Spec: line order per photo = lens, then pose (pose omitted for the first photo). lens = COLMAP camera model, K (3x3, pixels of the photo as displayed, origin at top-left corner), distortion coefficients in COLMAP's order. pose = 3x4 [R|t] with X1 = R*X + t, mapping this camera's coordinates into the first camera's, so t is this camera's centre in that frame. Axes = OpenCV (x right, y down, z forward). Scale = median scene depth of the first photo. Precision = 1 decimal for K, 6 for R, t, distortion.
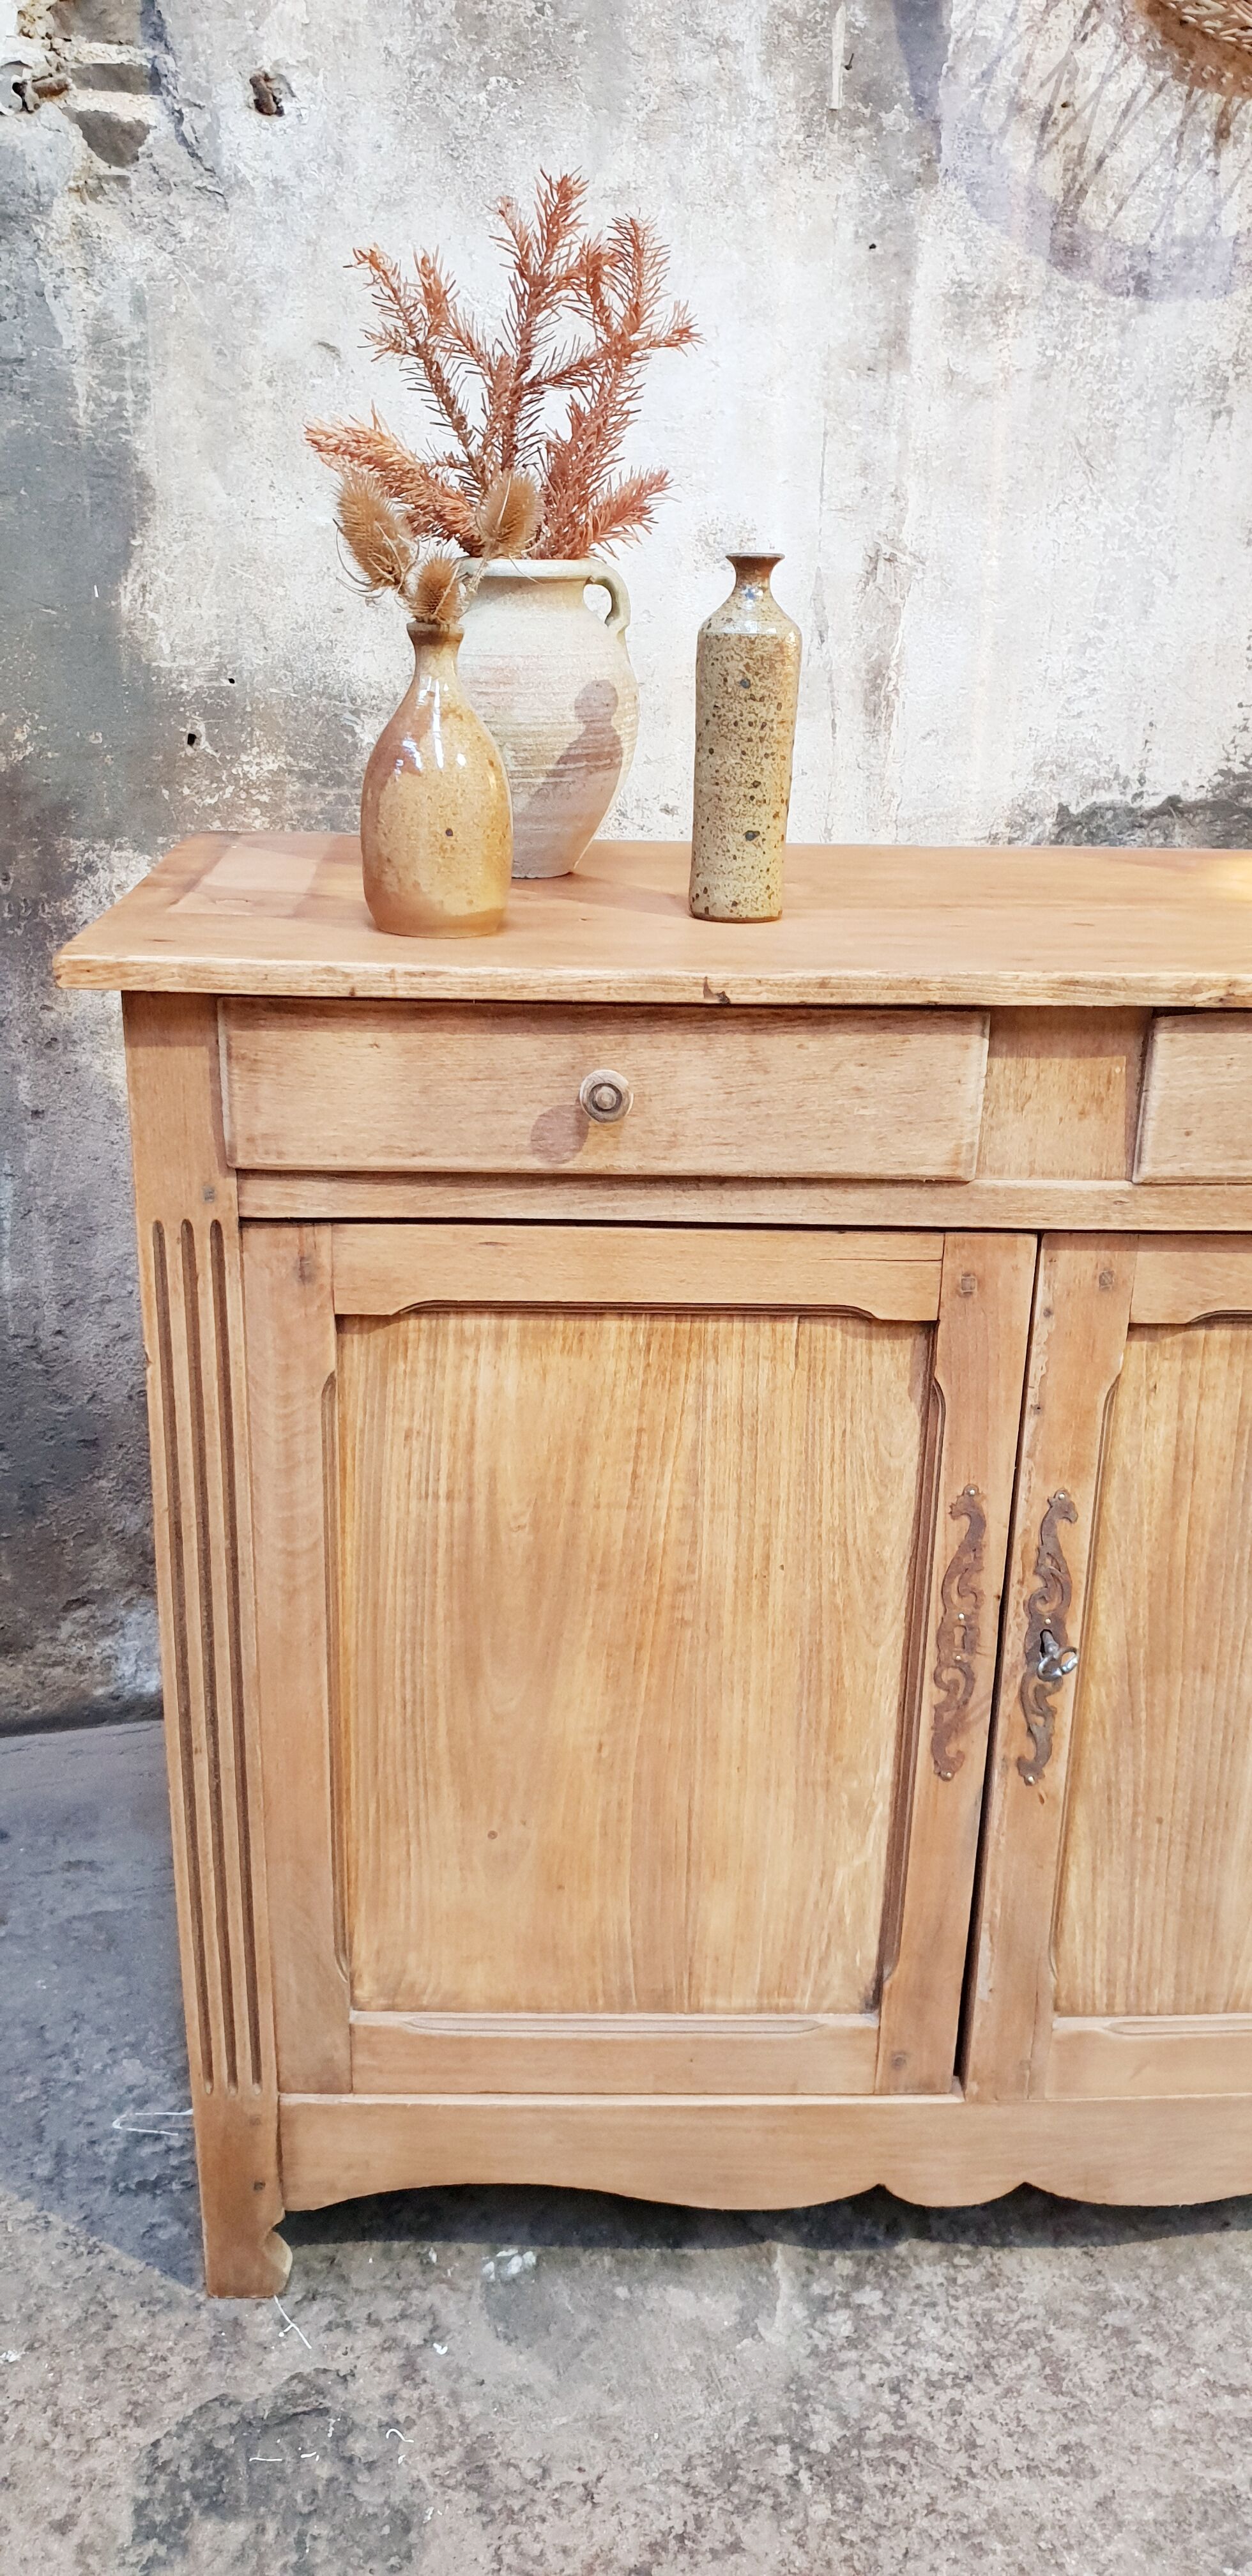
lens RADIAL K [[2033.5, 0, 645.6], [0, 2033.5, 1272.1], [0, 0, 1]] dist [-0.016697, 0.054543]
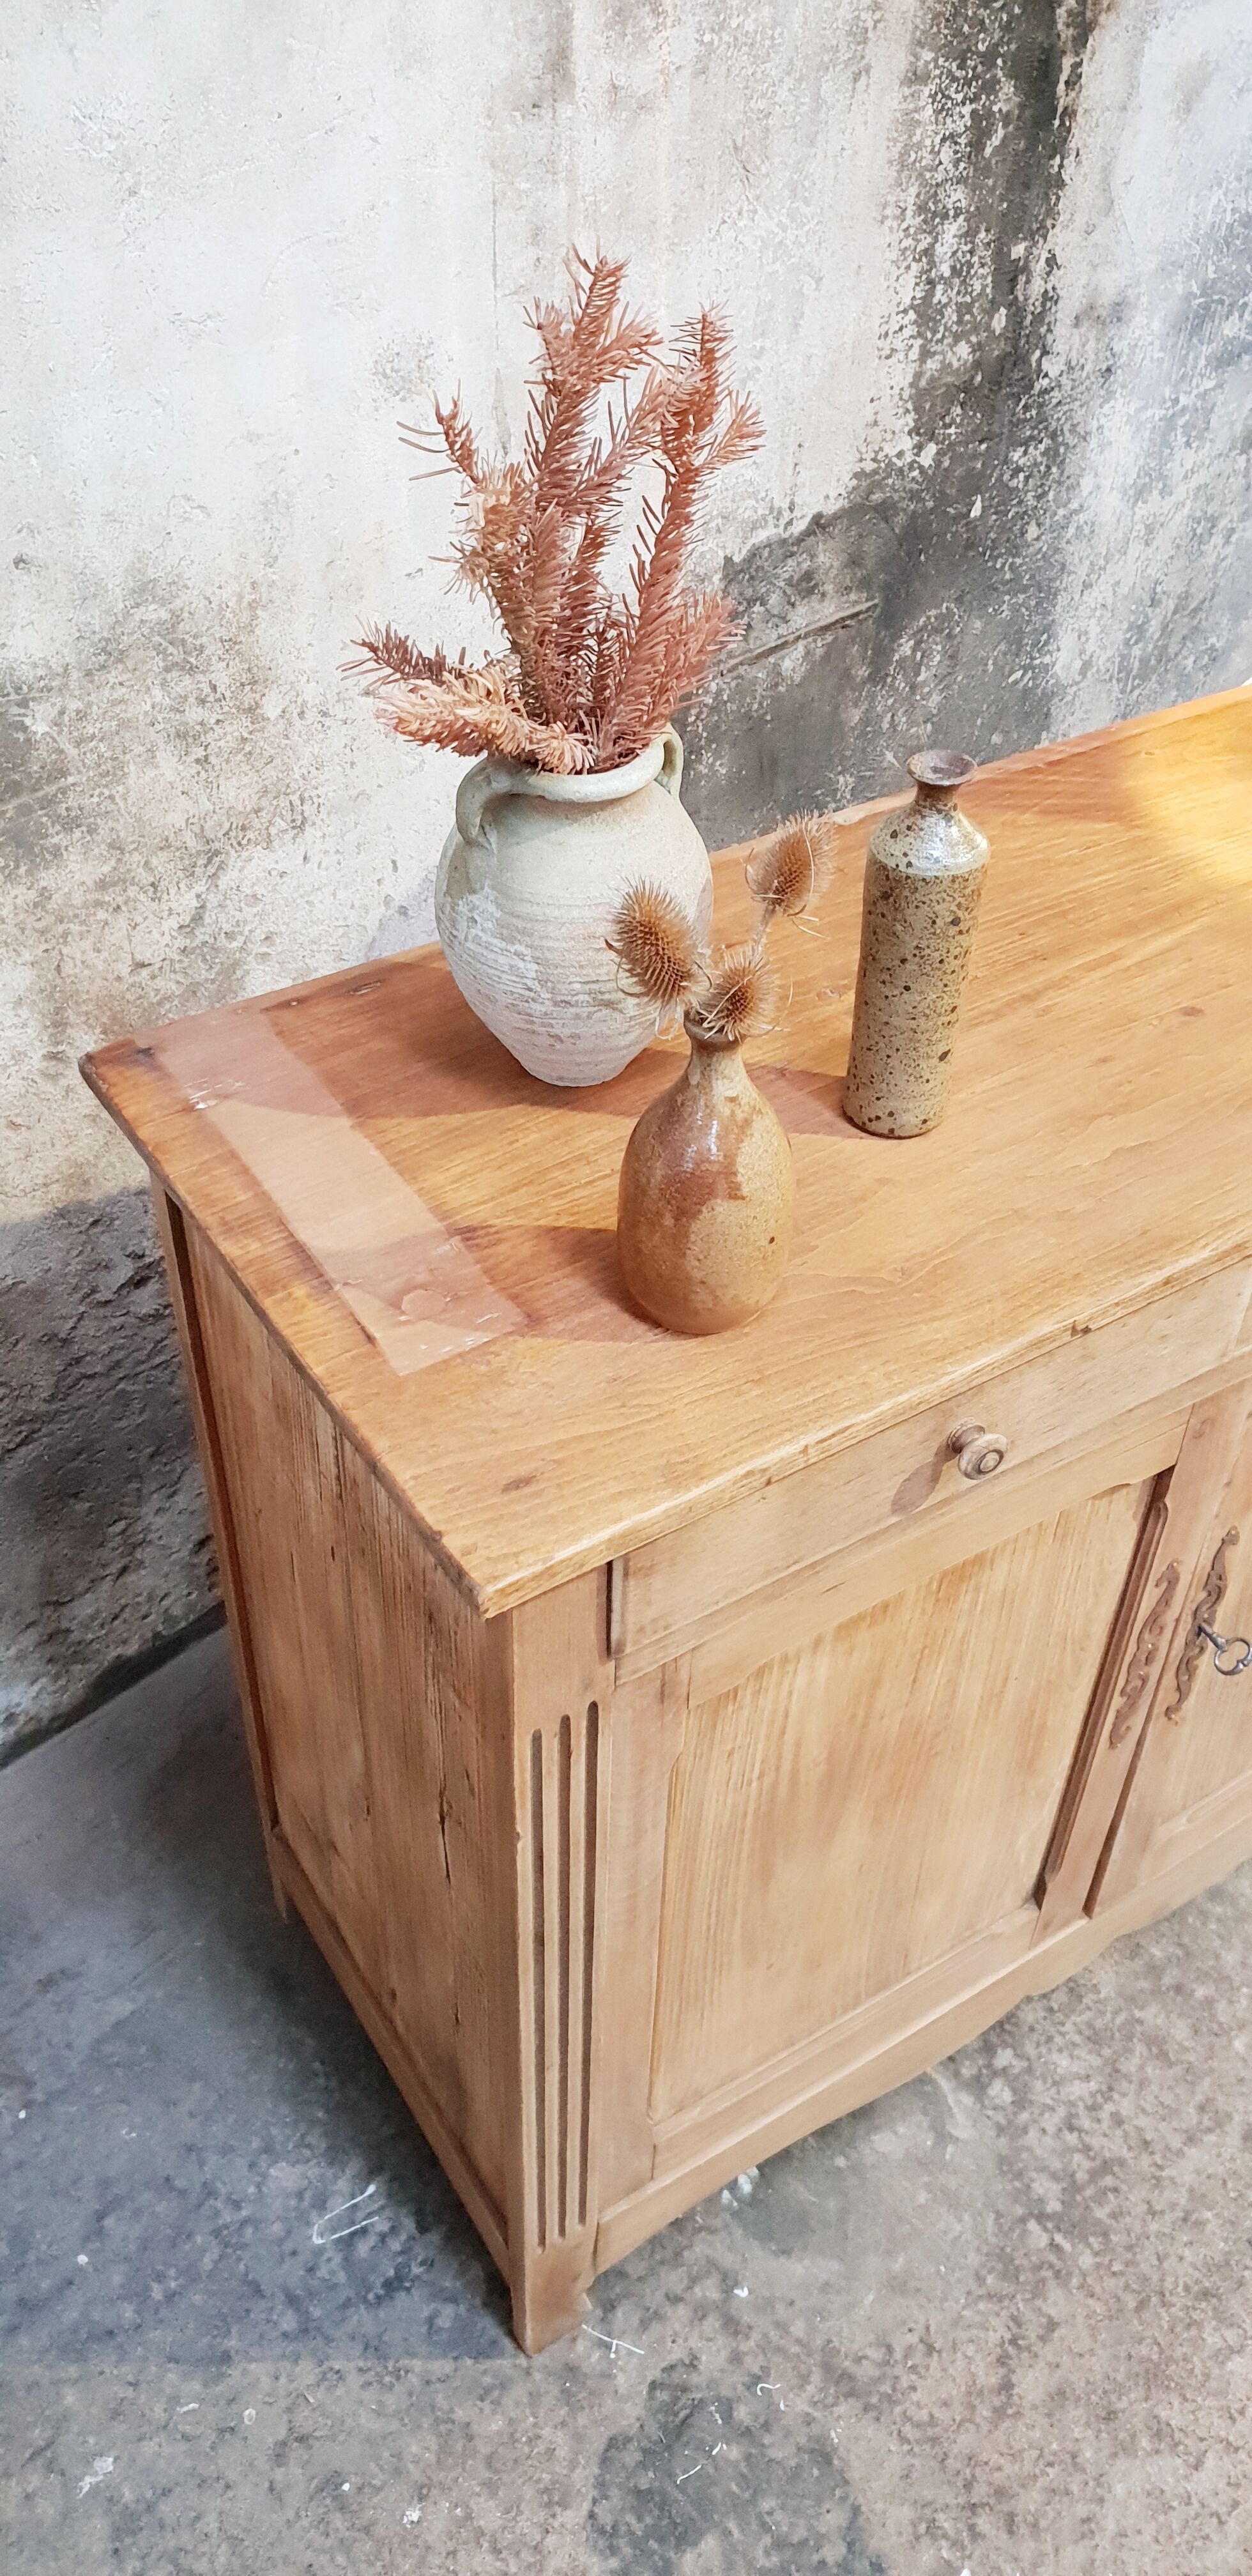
lens RADIAL K [[2042.3, 0, 651.8], [0, 2042.3, 1278.9], [0, 0, 1]] dist [-0.037672, 0.086266]
pose [[0.862998, -0.337695, 0.375762, -0.386924], [0.167642, 0.893050, 0.417561, -0.468827], [-0.476582, -0.297360, 0.827313, 0.253873]]
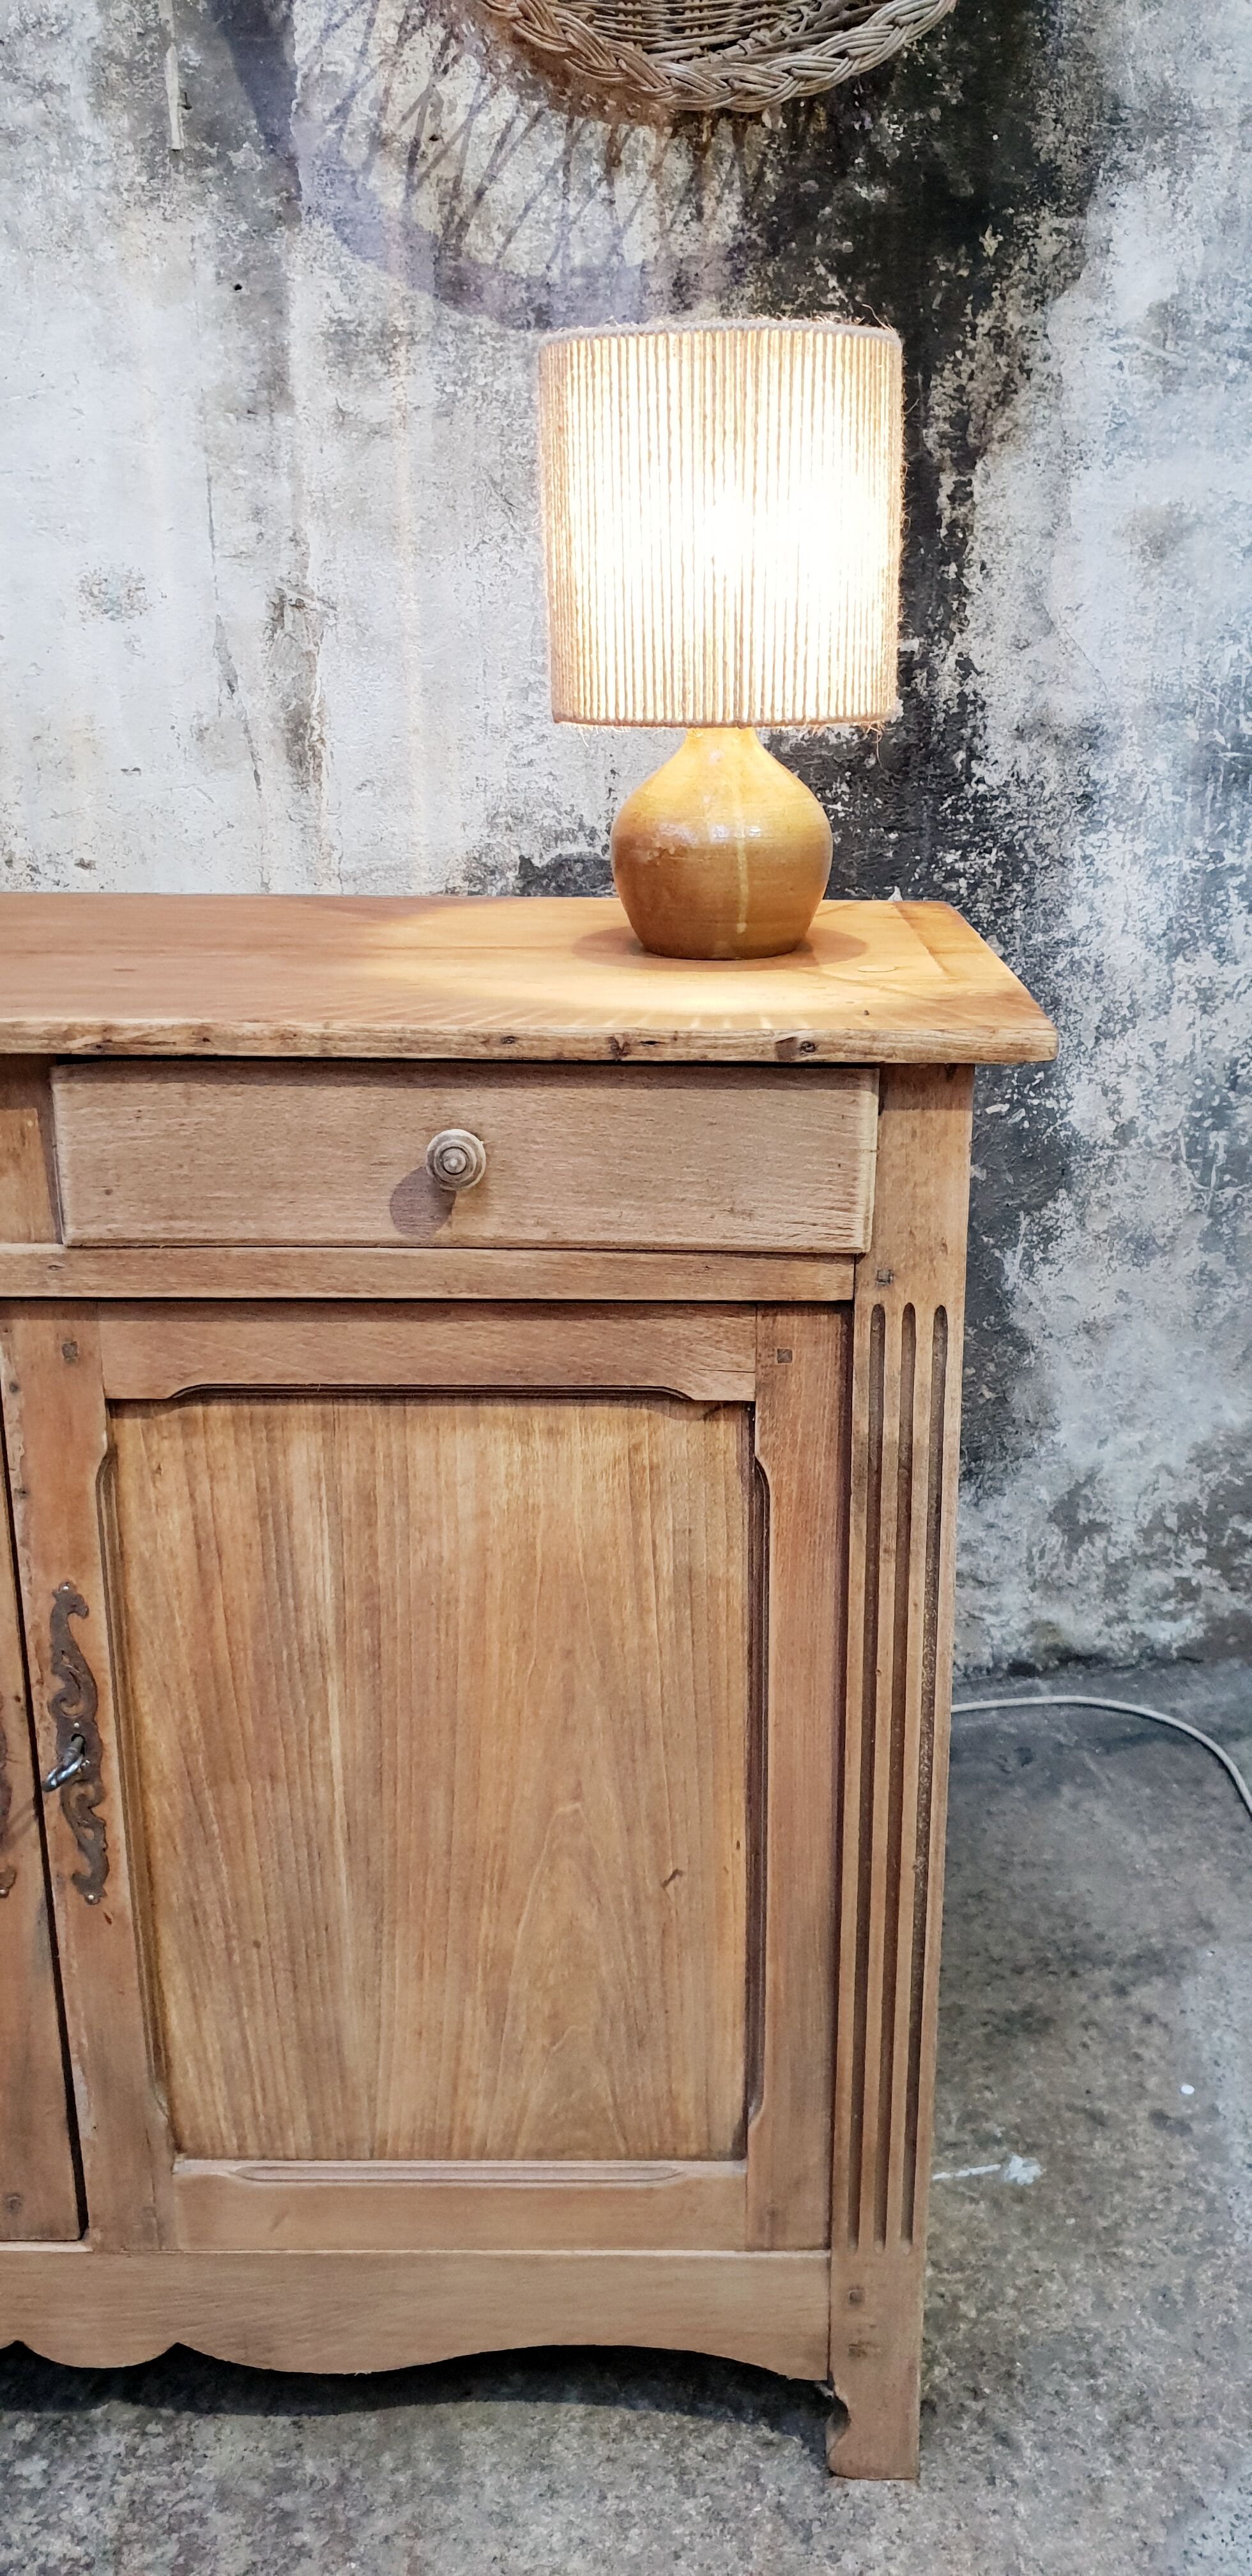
lens RADIAL K [[2033.7, 0, 656.7], [0, 2033.7, 1252.5], [0, 0, 1]] dist [-0.008840, 0.039428]
pose [[0.997277, -0.004872, -0.073586, 0.485027], [0.001477, 0.998935, -0.046123, 0.001611], [0.073732, 0.045889, 0.996222, 0.085914]]
